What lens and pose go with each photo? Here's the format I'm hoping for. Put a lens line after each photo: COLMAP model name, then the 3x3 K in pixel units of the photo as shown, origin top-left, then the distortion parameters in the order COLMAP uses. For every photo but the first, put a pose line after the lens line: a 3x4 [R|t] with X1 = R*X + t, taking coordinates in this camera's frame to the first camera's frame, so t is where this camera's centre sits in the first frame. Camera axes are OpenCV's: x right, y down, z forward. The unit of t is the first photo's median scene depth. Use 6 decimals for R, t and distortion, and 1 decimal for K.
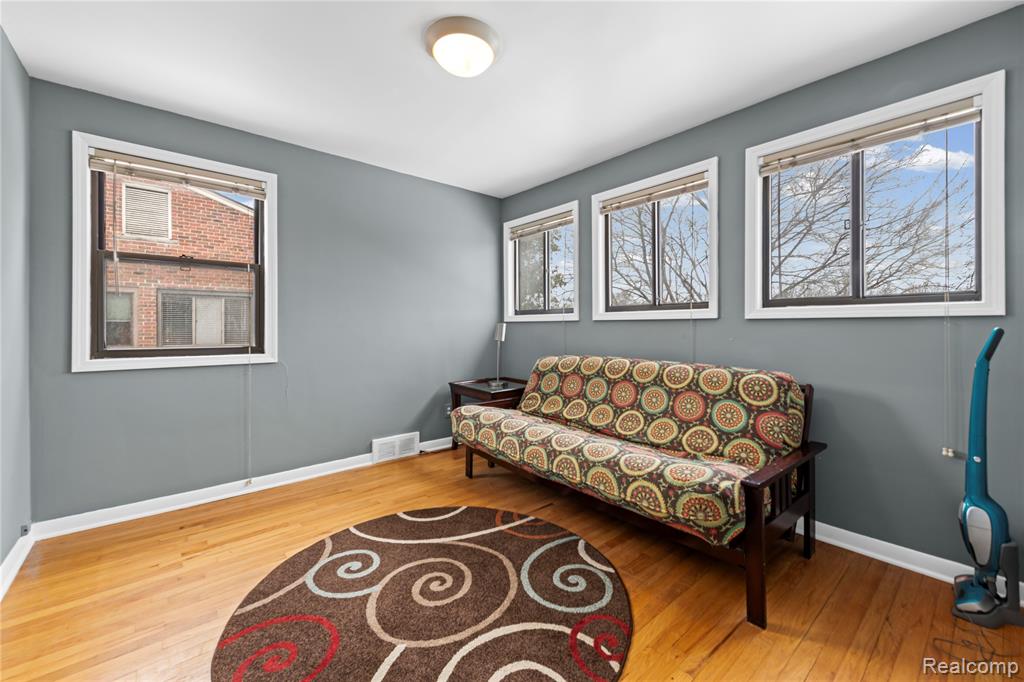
lens RADIAL K [[407.7, 0, 512.2], [0, 407.7, 330.1], [0, 0, 1]] dist [0.007237, -0.000658]
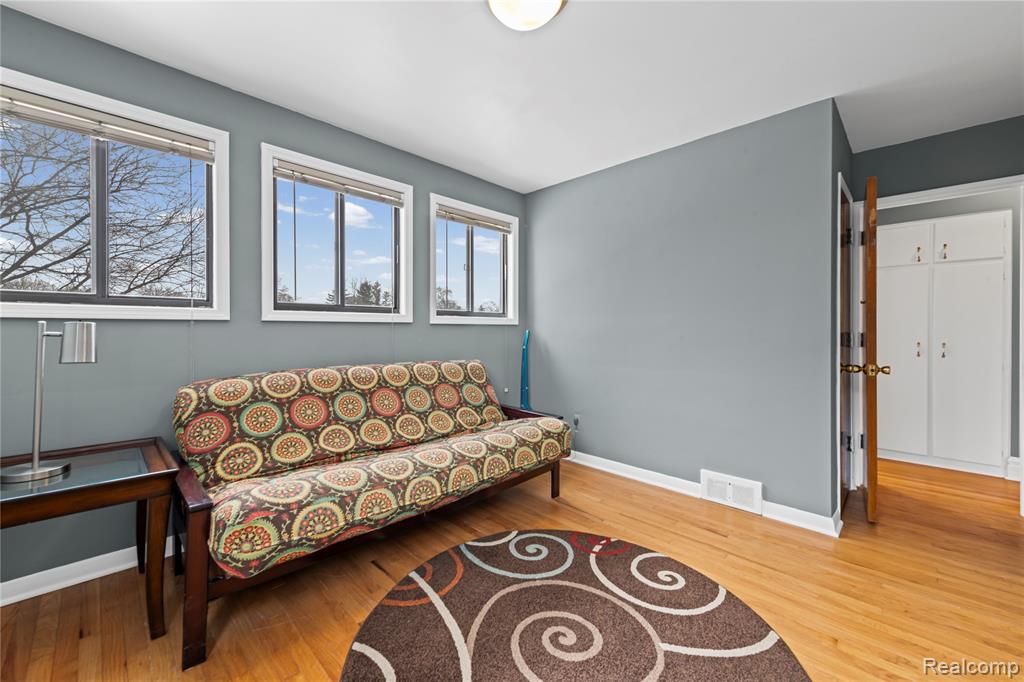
lens RADIAL K [[407.7, 0, 511.1], [0, 407.7, 331.5], [0, 0, 1]] dist [0.007237, -0.000658]
pose [[-0.092370, -0.006909, 0.995701, -0.782663], [0.007833, 0.999940, 0.007665, -0.010818], [-0.995694, 0.008507, -0.092311, 0.922396]]
